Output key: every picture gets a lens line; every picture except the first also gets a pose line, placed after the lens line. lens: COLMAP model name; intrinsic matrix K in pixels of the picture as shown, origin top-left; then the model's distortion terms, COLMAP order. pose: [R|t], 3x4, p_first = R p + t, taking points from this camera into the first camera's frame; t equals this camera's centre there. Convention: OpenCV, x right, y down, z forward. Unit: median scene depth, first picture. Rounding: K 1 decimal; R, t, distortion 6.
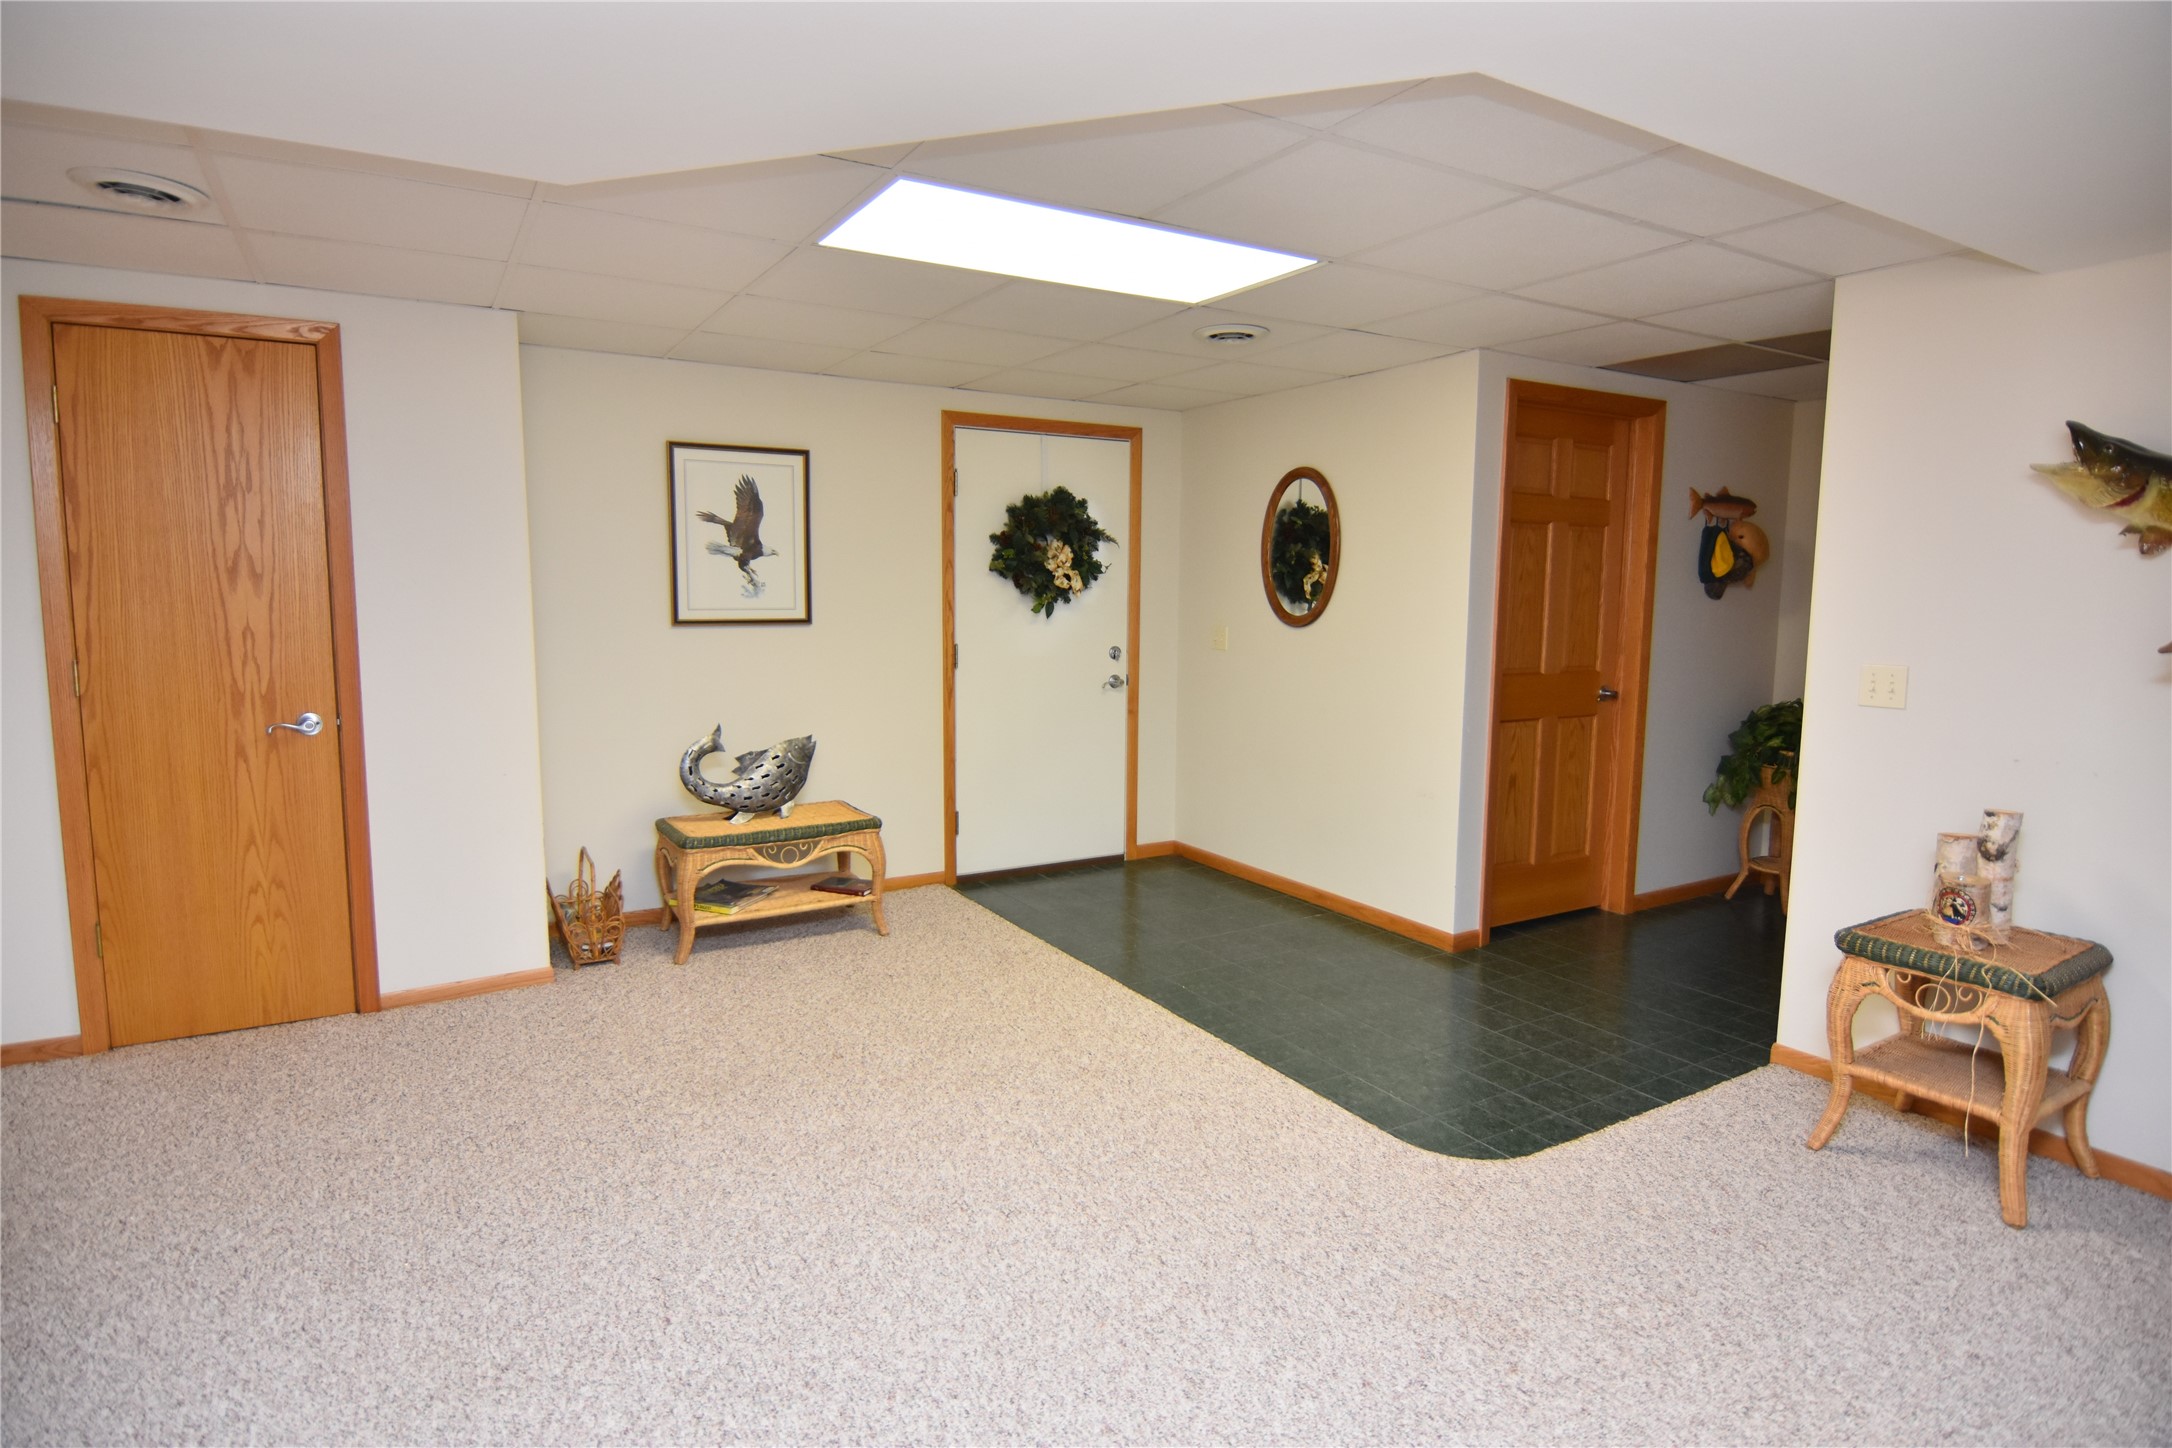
lens RADIAL K [[1141.8, 0, 1086.0], [0, 1141.8, 719.6], [0, 0, 1]] dist [-0.001432, -0.001708]
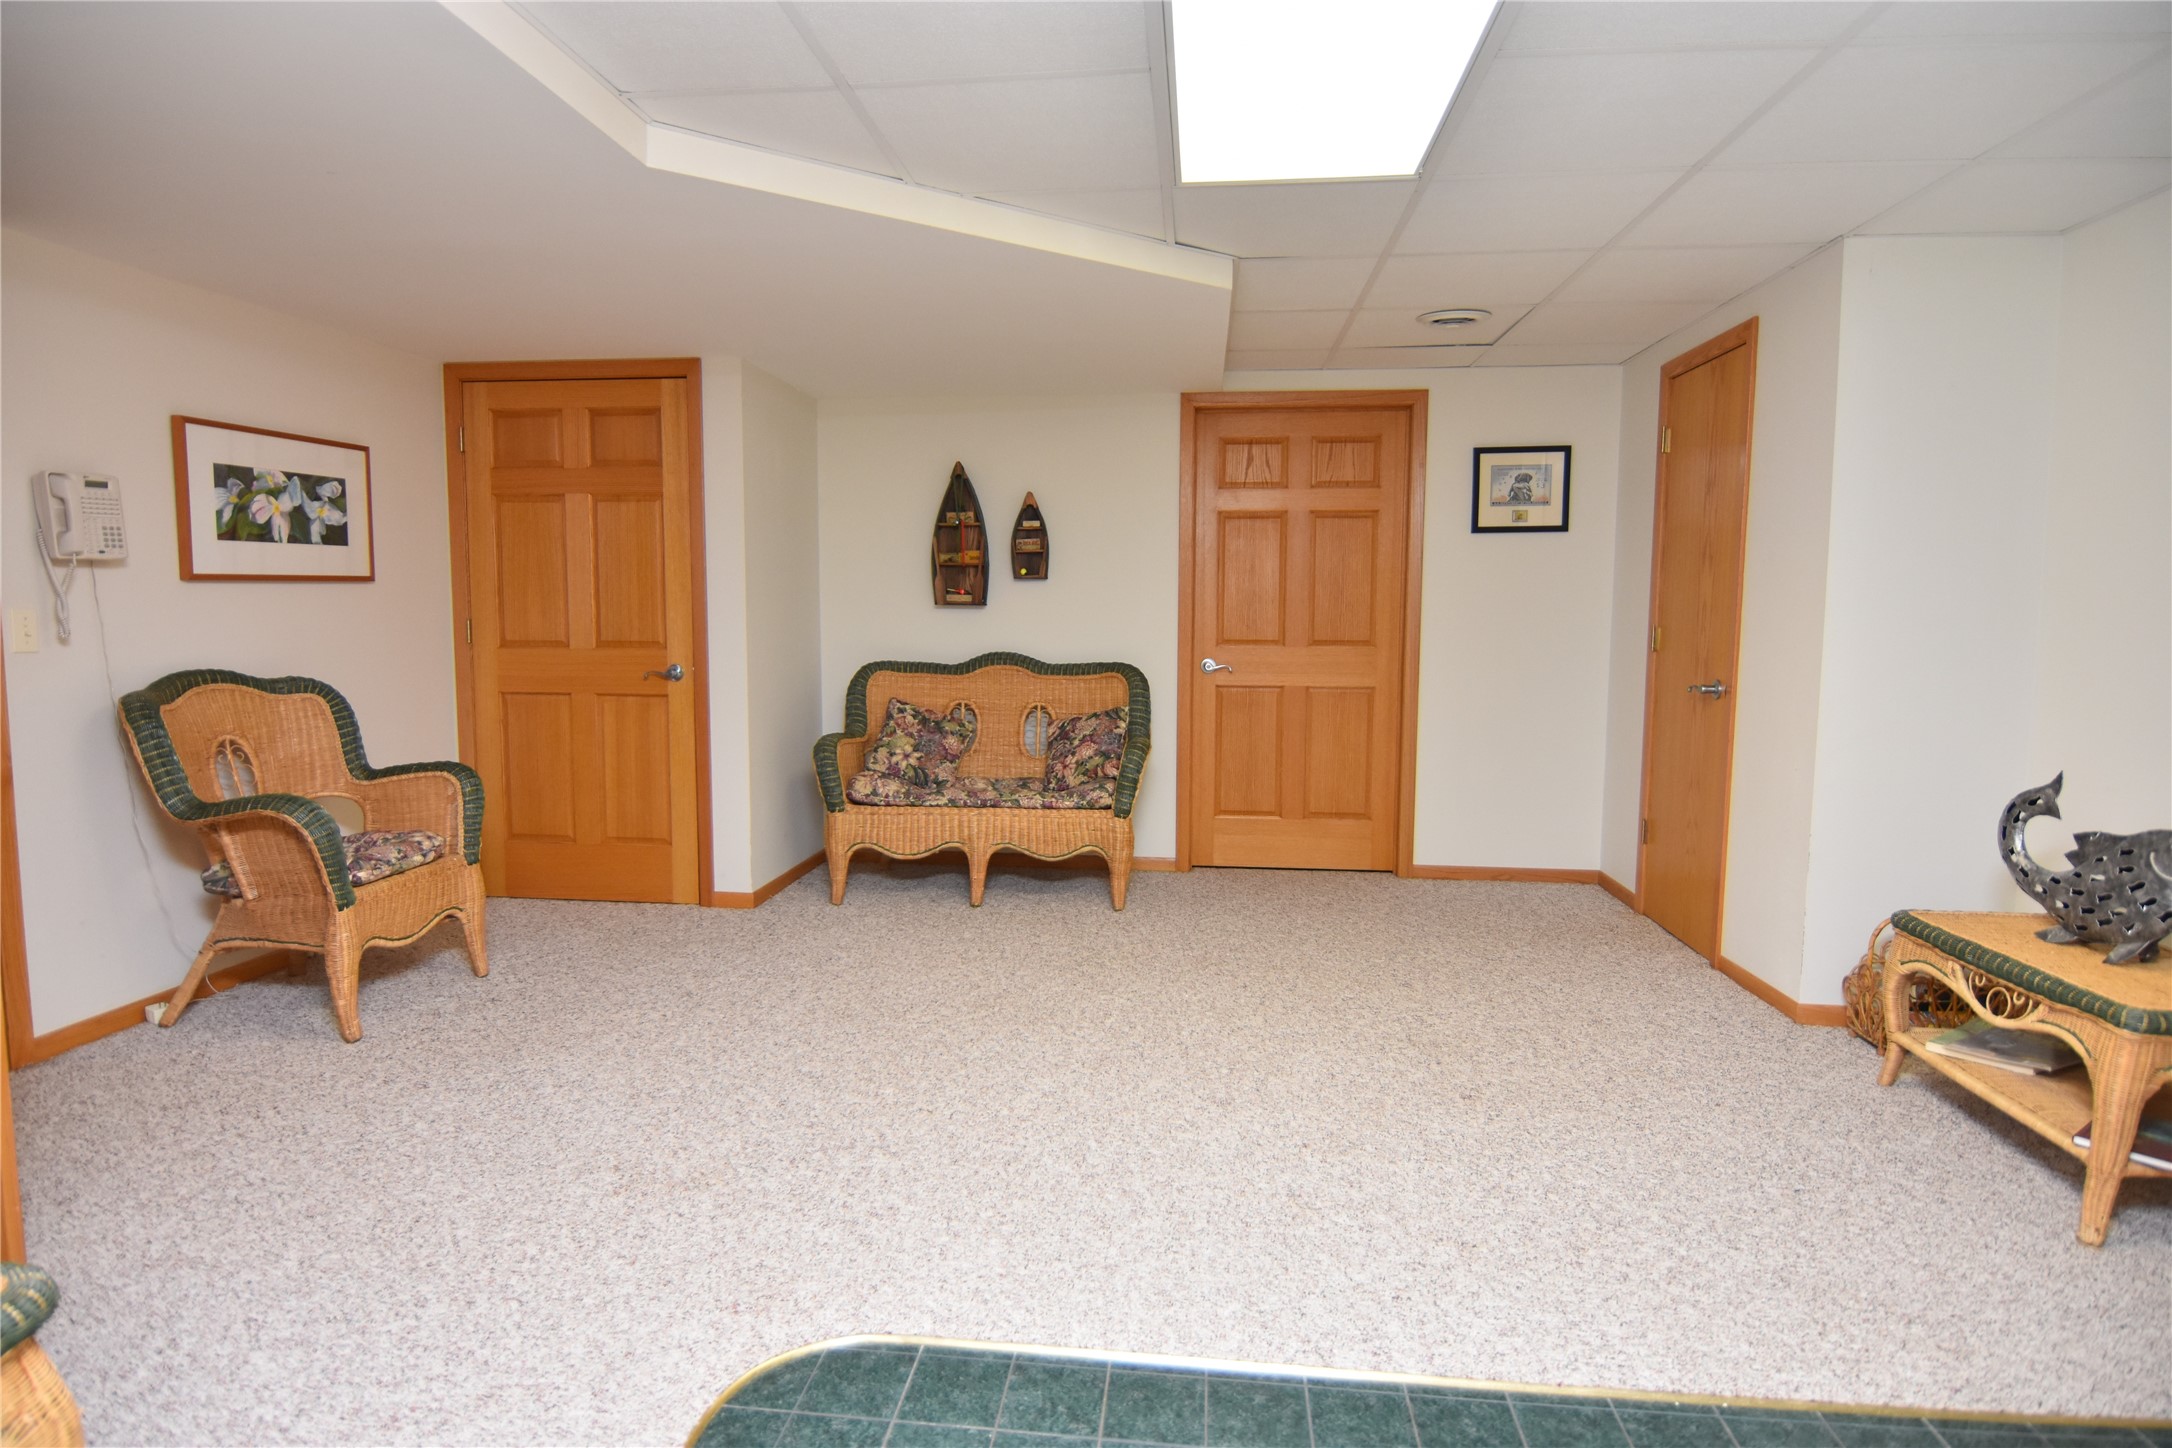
lens RADIAL K [[1141.8, 0, 1086.5], [0, 1141.8, 724.0], [0, 0, 1]] dist [-0.001432, -0.001708]
pose [[-0.605284, 0.061175, -0.793655, 0.473609], [-0.107891, 0.981537, 0.157941, -0.061844], [0.788664, 0.181227, -0.587508, 0.952240]]
